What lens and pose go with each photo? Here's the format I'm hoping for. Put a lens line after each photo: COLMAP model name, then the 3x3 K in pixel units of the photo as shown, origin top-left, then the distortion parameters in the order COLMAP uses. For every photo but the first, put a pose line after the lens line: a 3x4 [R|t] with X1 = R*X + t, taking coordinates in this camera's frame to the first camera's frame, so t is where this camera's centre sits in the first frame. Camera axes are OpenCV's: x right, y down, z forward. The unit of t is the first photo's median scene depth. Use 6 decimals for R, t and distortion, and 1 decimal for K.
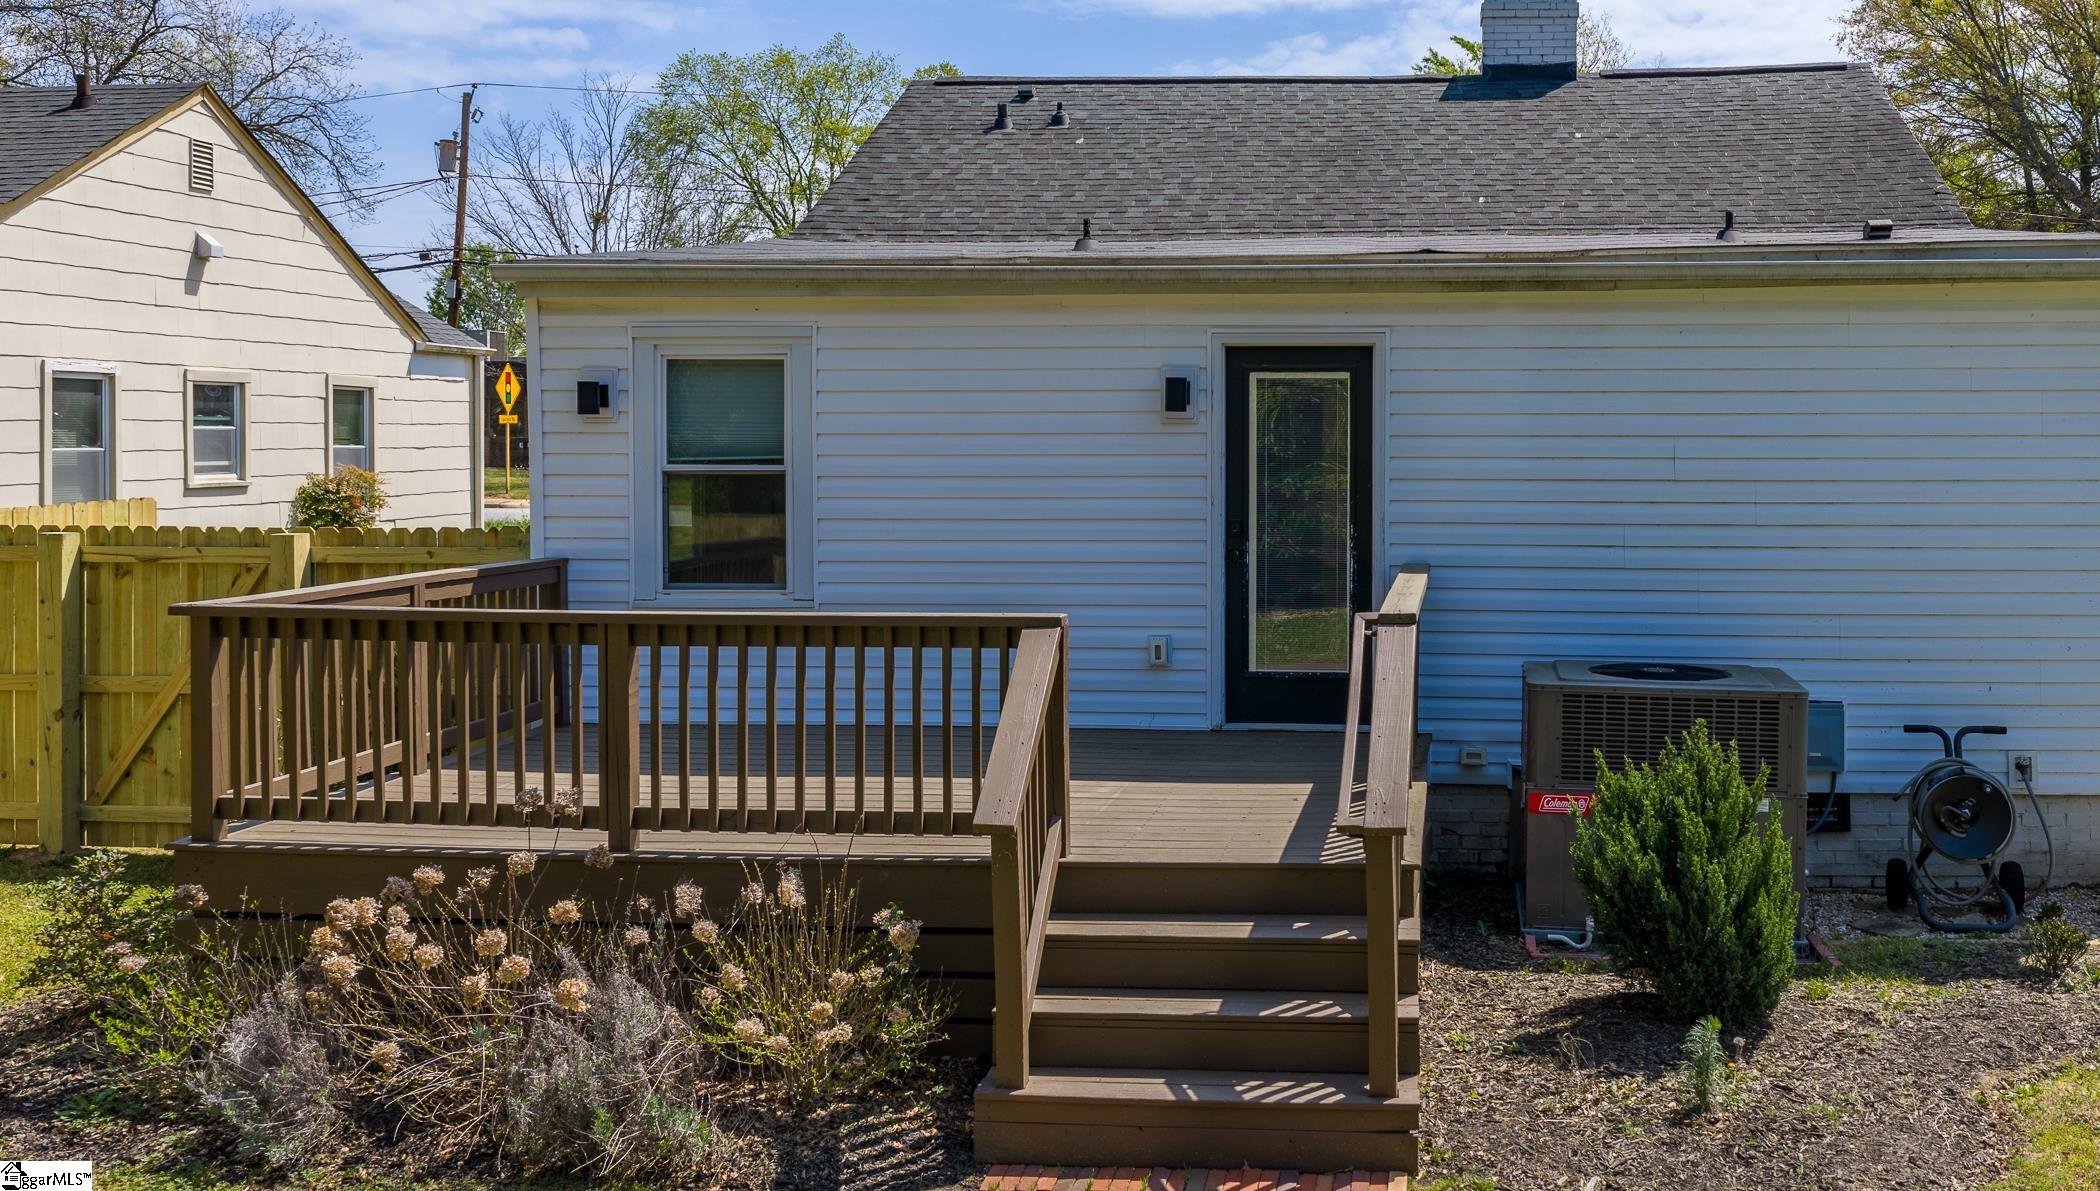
lens RADIAL K [[3734.7, 0, 1052.0], [0, 3734.7, 524.7], [0, 0, 1]] dist [0.029049, 0.000000]
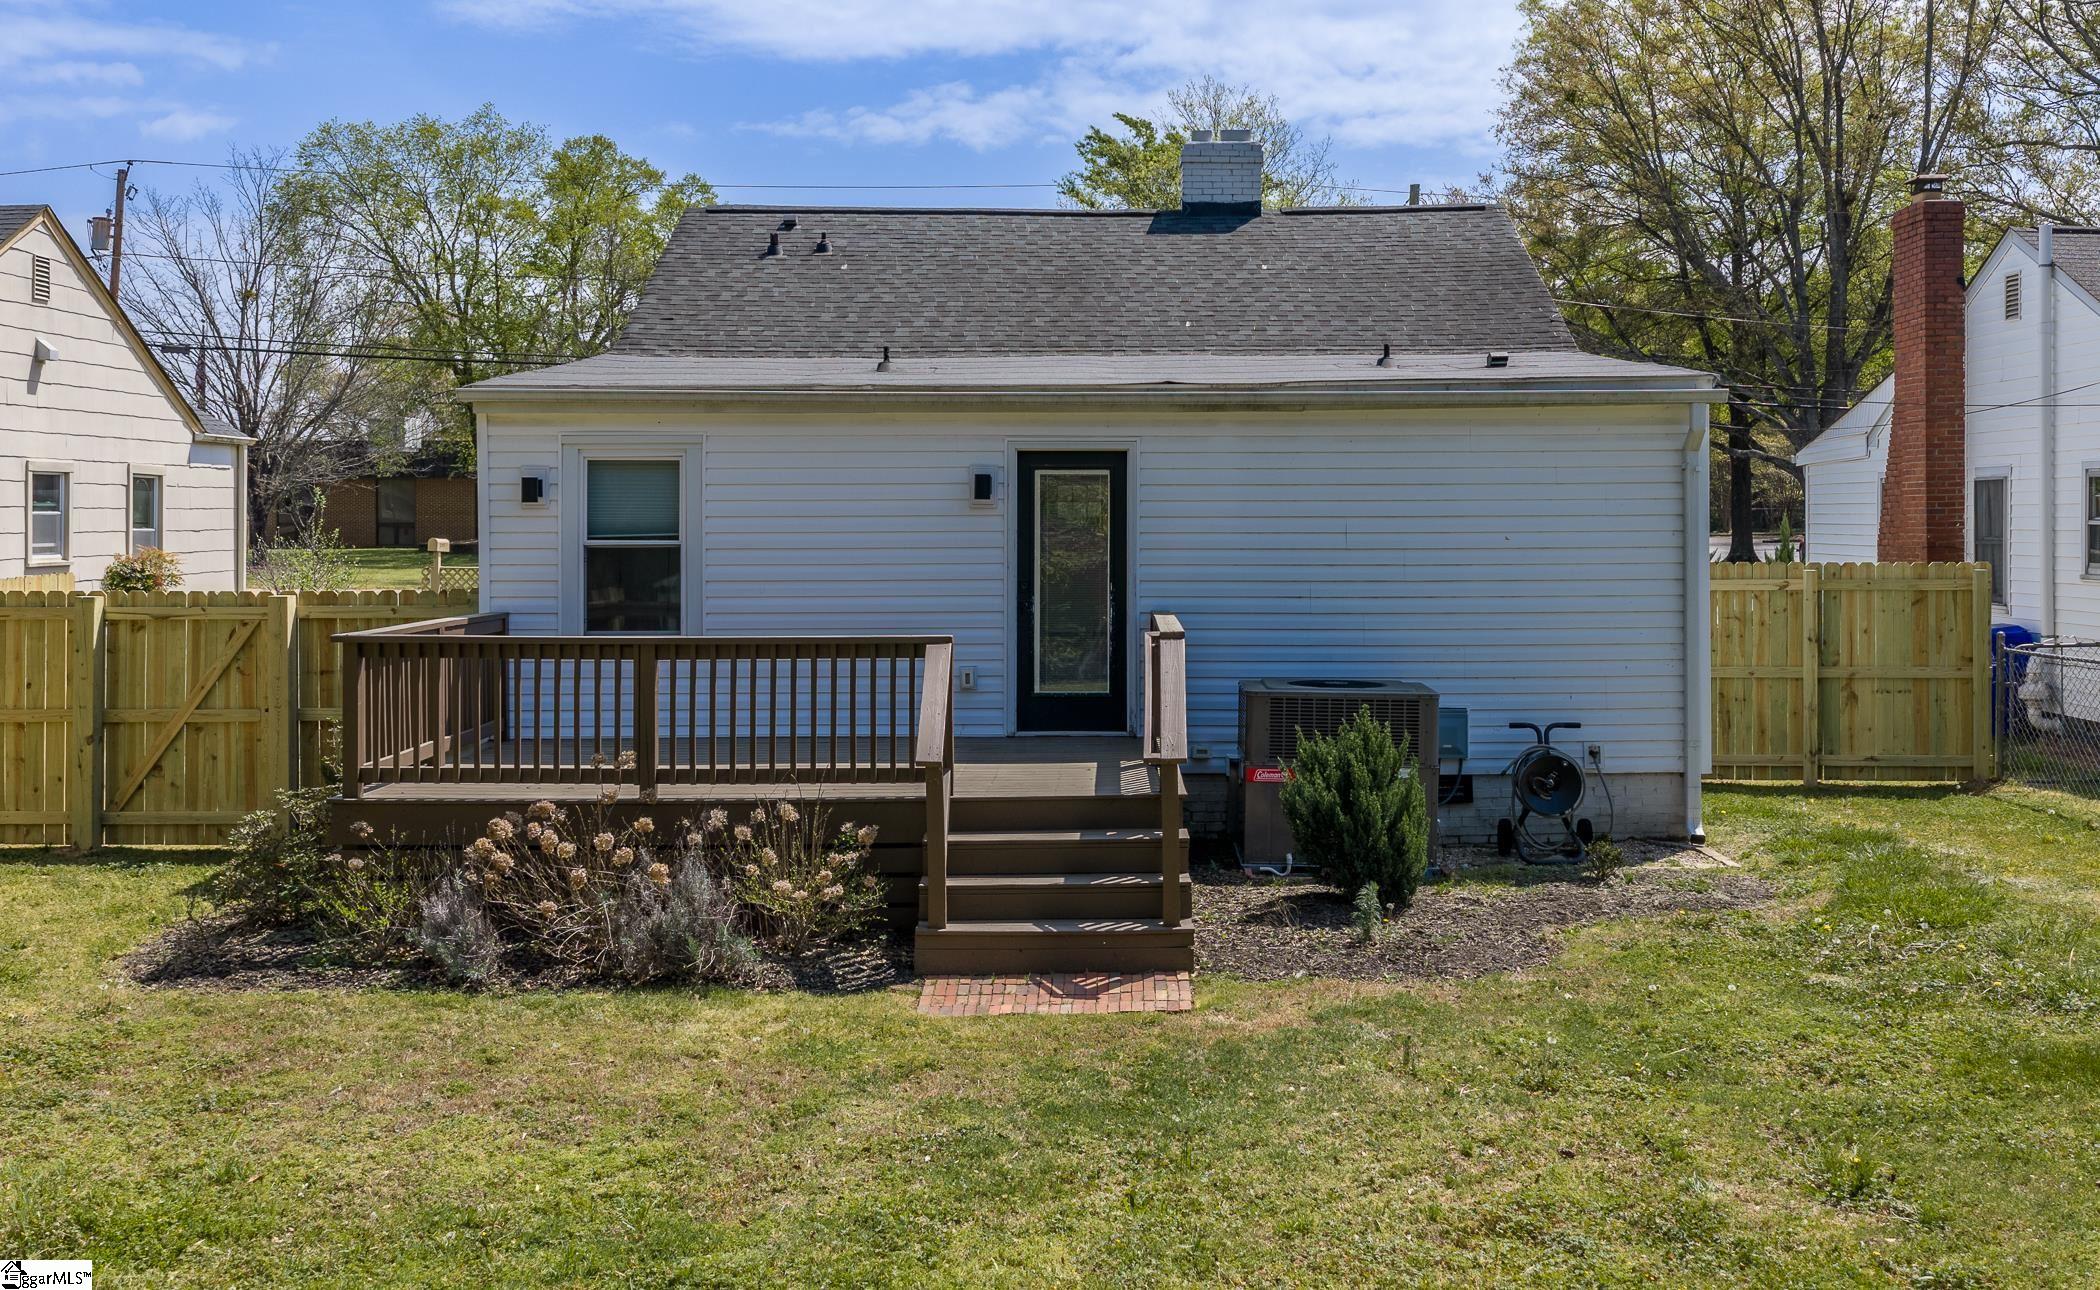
lens RADIAL K [[4191.0, 0, 1049.2], [0, 4191.0, 644.9], [0, 0, 1]] dist [-0.011371, 0.000000]
pose [[0.995428, -0.005819, 0.095338, -0.086550], [0.005174, 0.999962, 0.007005, 0.011702], [-0.095375, -0.006480, 0.995420, -0.506869]]
